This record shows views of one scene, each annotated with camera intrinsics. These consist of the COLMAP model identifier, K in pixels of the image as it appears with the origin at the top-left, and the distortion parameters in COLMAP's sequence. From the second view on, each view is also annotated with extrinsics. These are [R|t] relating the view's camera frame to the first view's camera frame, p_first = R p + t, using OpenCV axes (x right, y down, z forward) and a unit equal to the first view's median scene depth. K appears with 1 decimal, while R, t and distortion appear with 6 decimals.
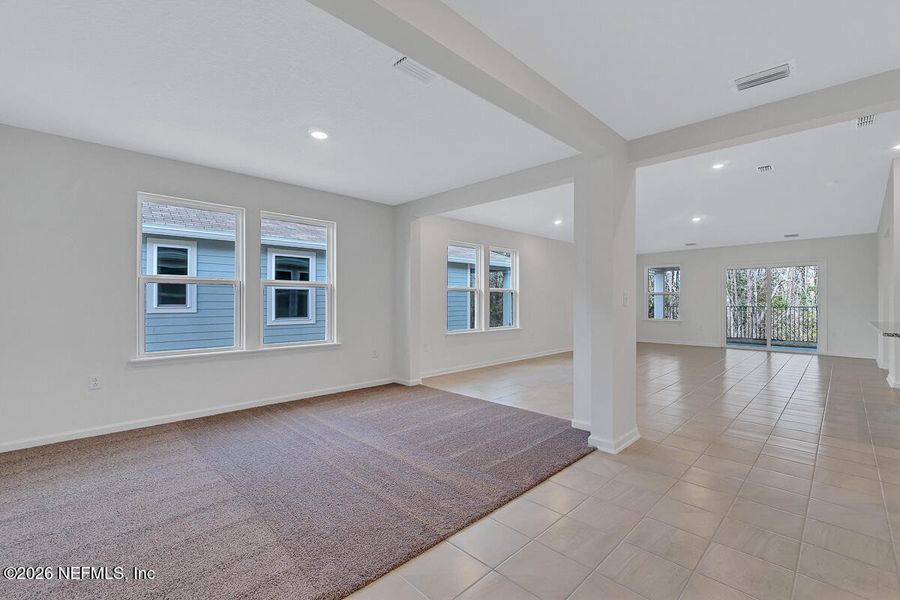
lens RADIAL K [[386.7, 0, 428.6], [0, 386.7, 291.7], [0, 0, 1]] dist [-0.003440, -0.000019]
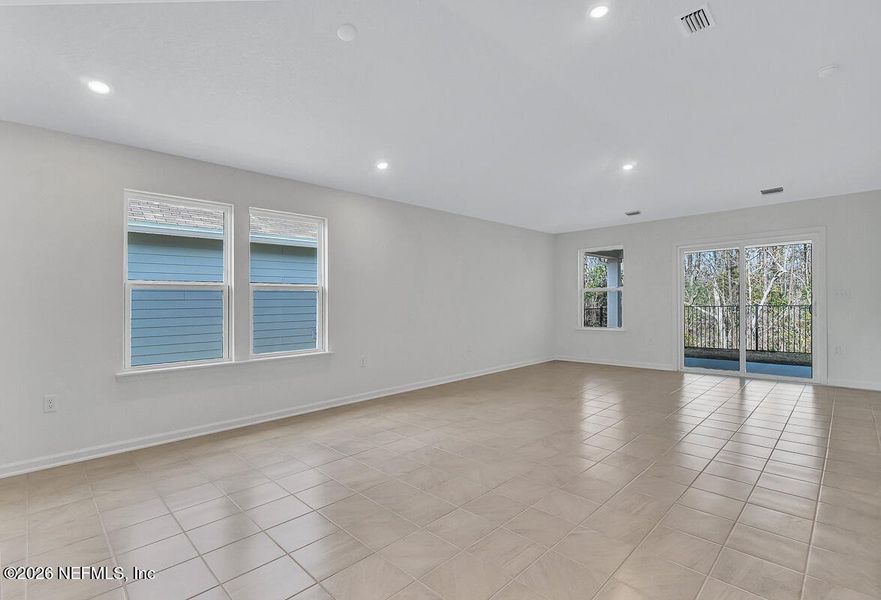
lens RADIAL K [[437.3, 0, 442.7], [0, 437.3, 301.2], [0, 0, 1]] dist [-0.004363, -0.002539]
pose [[0.997549, -0.015932, 0.068138, 0.322875], [0.014669, 0.999712, 0.019004, 0.006839], [-0.068421, -0.017958, 0.997495, 0.299288]]
